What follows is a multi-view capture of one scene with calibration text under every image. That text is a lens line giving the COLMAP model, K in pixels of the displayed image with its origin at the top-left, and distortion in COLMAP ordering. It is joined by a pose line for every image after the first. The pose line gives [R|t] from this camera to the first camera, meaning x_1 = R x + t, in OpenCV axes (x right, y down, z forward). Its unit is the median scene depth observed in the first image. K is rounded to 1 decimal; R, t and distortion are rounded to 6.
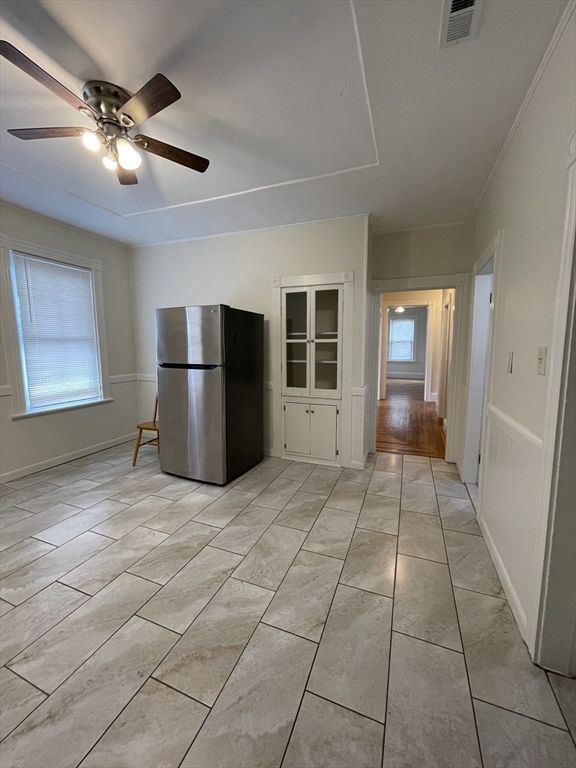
lens RADIAL K [[310.7, 0, 284.6], [0, 310.7, 382.4], [0, 0, 1]] dist [-0.000217, -0.000569]
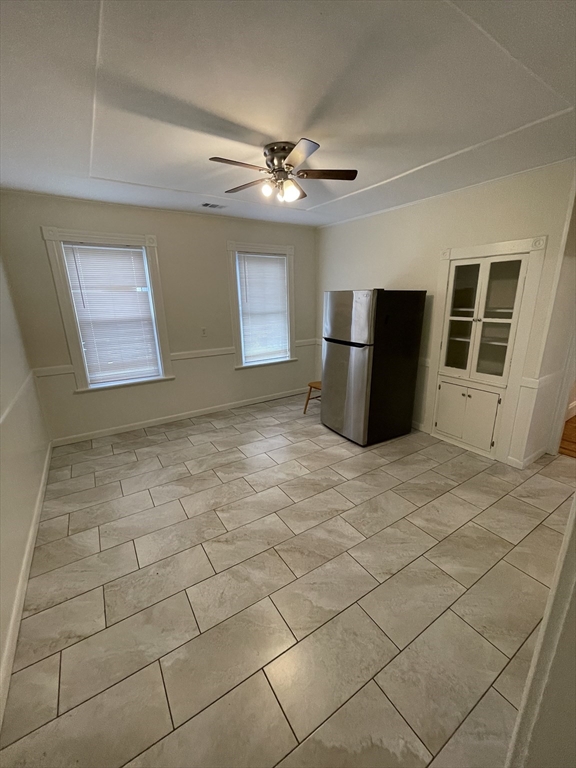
lens RADIAL K [[310.7, 0, 285.0], [0, 310.7, 382.3], [0, 0, 1]] dist [-0.000217, -0.000569]
pose [[0.814339, 0.141191, -0.562954, 0.193855], [-0.049668, 0.983354, 0.174782, -0.100758], [0.578261, -0.114371, 0.807796, -0.096427]]
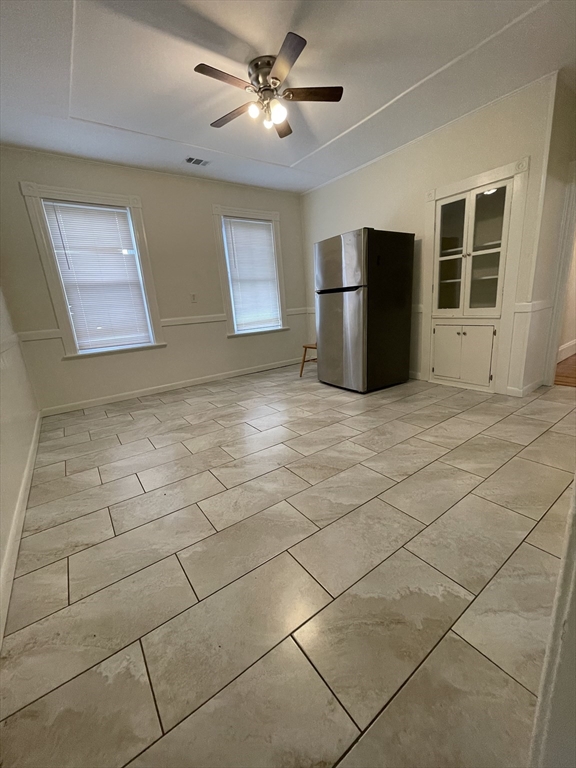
lens RADIAL K [[310.7, 0, 285.2], [0, 310.7, 382.9], [0, 0, 1]] dist [-0.000217, -0.000569]
pose [[0.841597, 0.075746, -0.534768, 0.180325], [0.007817, 0.988305, 0.152288, 0.115554], [0.540049, -0.132346, 0.831163, -0.127492]]
